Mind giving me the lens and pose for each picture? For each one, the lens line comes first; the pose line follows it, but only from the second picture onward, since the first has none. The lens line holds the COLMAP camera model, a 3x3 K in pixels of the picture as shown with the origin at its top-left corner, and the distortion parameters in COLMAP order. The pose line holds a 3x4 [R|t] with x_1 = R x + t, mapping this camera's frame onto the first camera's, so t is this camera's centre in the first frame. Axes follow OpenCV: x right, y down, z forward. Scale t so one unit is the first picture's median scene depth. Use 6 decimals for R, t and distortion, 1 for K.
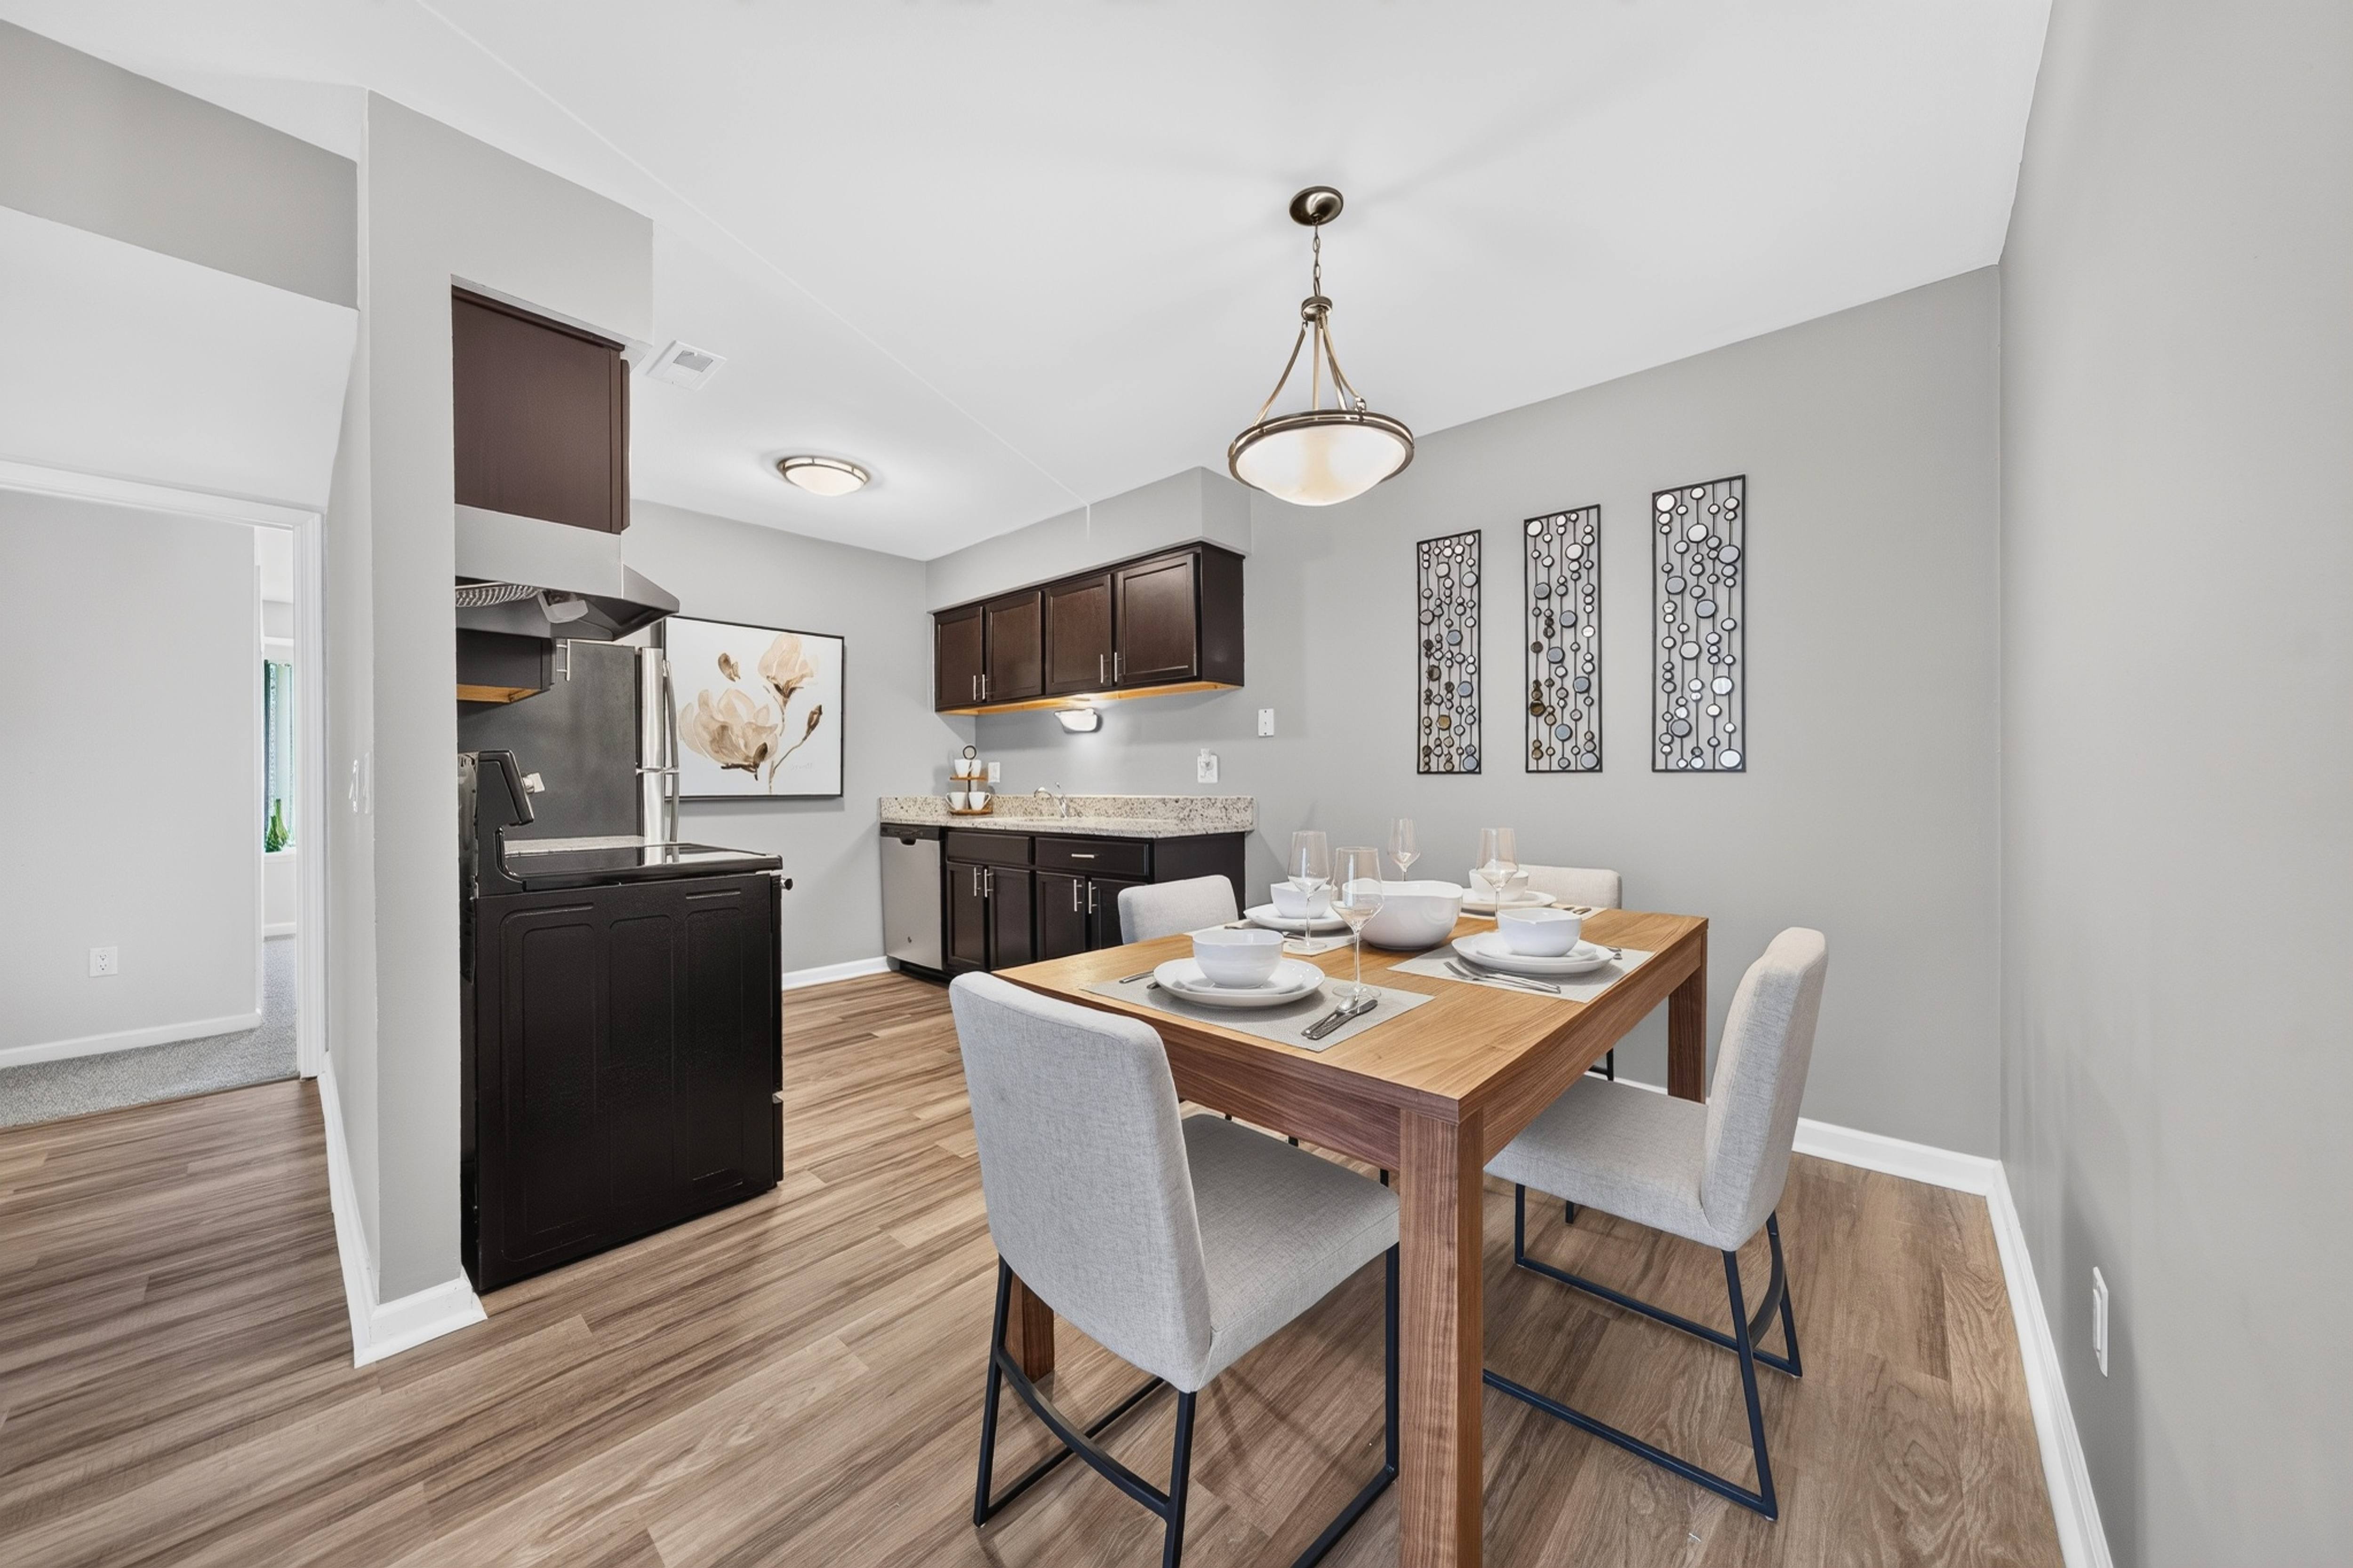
lens RADIAL K [[798.3, 0, 1181.0], [0, 798.3, 782.7], [0, 0, 1]] dist [0.000990, -0.000014]
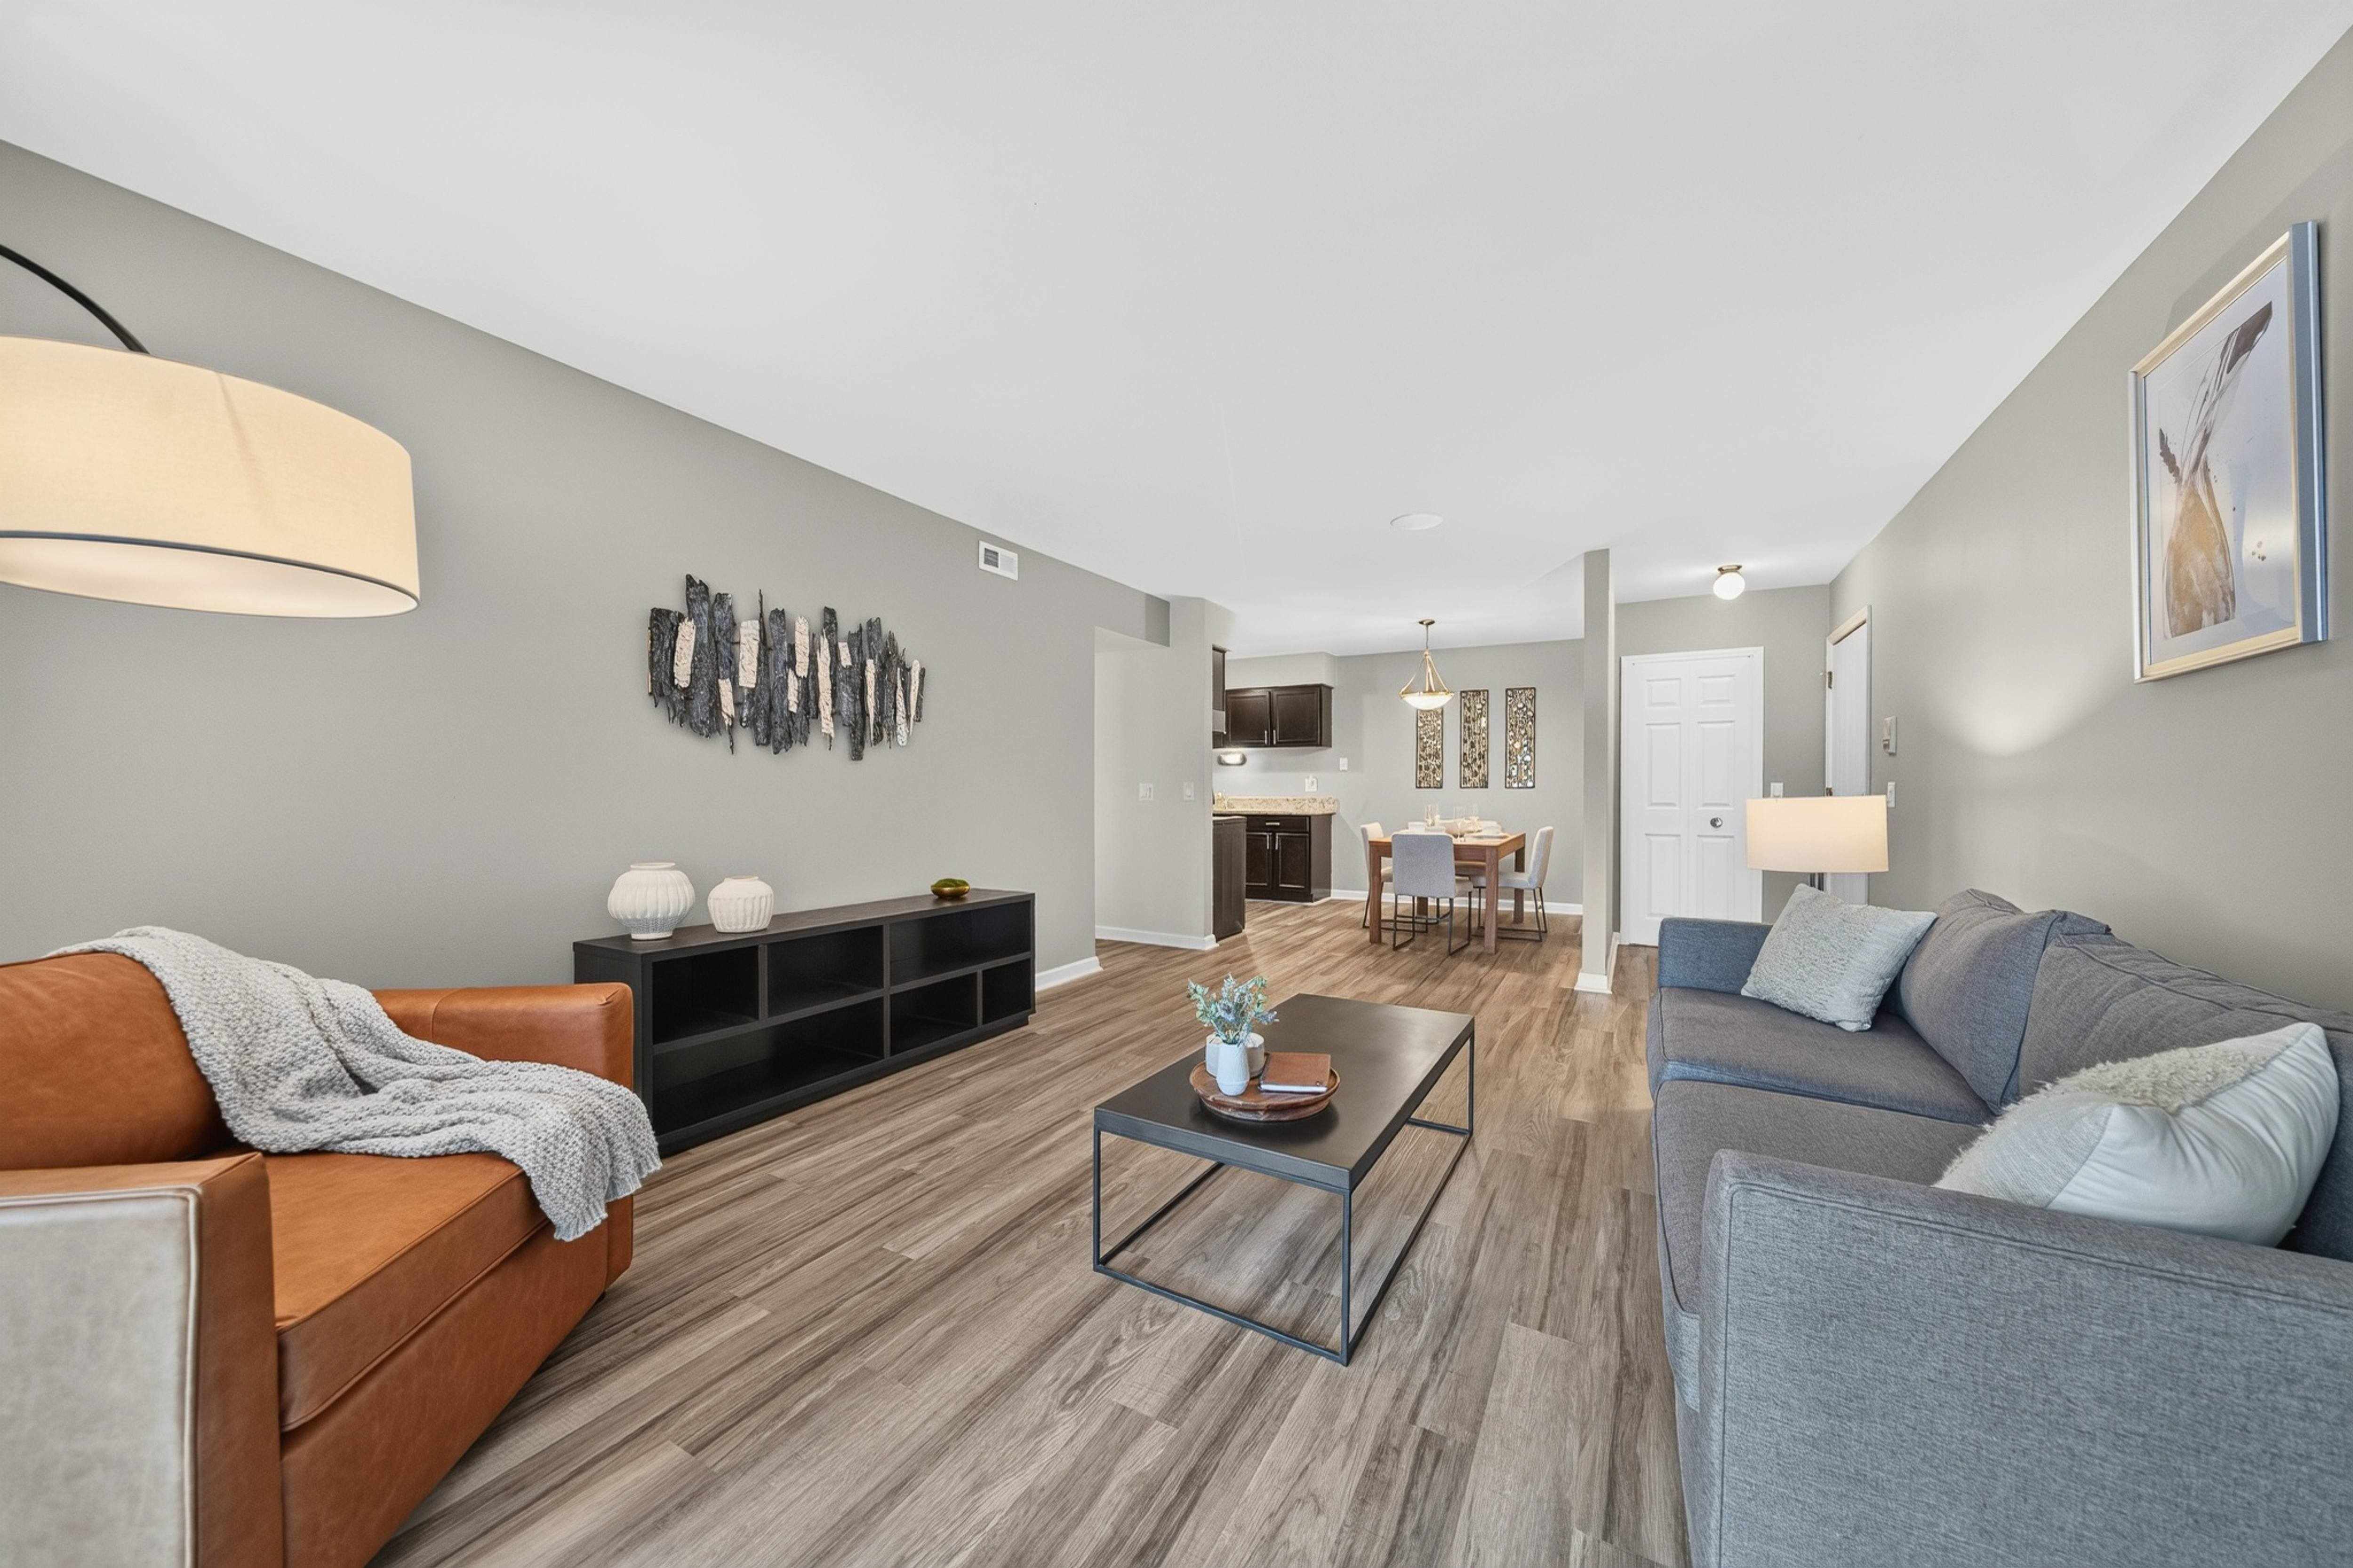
lens RADIAL K [[798.3, 0, 1160.9], [0, 798.3, 792.4], [0, 0, 1]] dist [0.000990, -0.000014]
pose [[0.984719, 0.001440, 0.174146, -0.679040], [-0.002123, 0.999991, 0.003734, -0.002958], [-0.174139, -0.004046, 0.984713, -0.969834]]
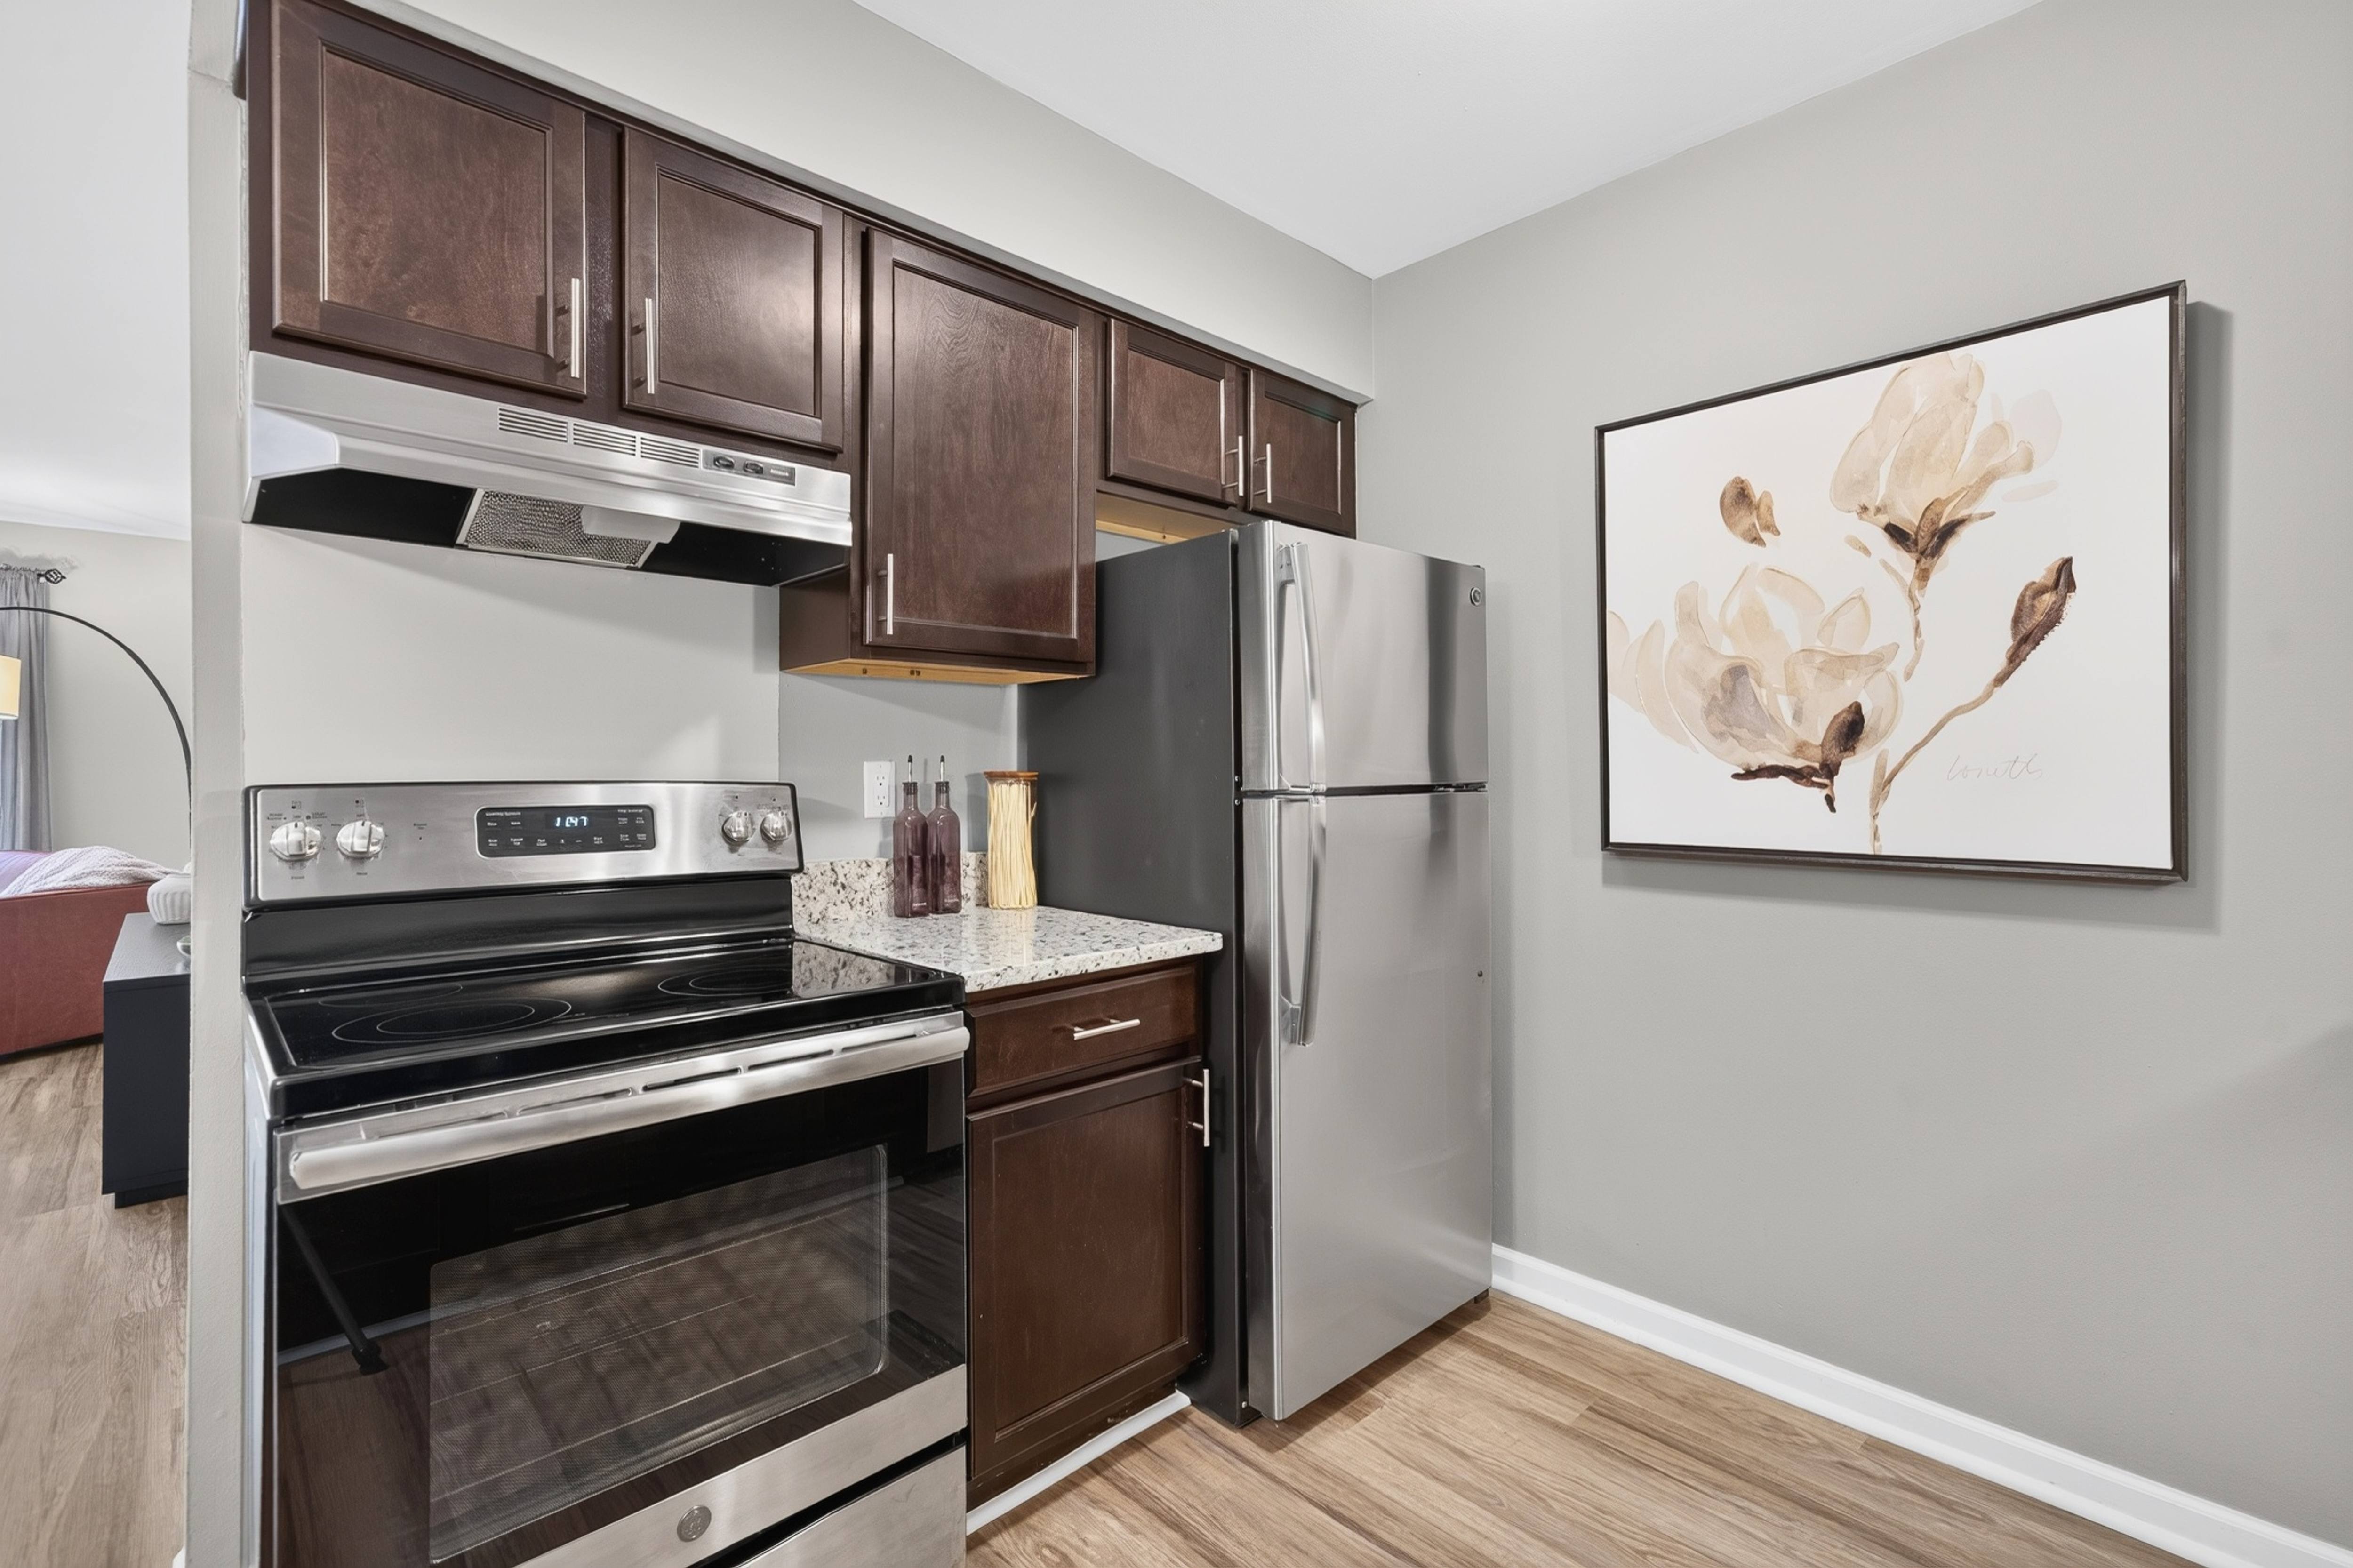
lens RADIAL K [[1061.1, 0, 1164.0], [0, 1061.1, 774.7], [0, 0, 1]] dist [0.003759, 0.000993]
pose [[-0.096960, 0.006520, -0.995267, -0.035228], [0.001740, 0.999978, 0.006382, -0.021866], [0.995287, -0.001113, -0.096969, 0.728882]]
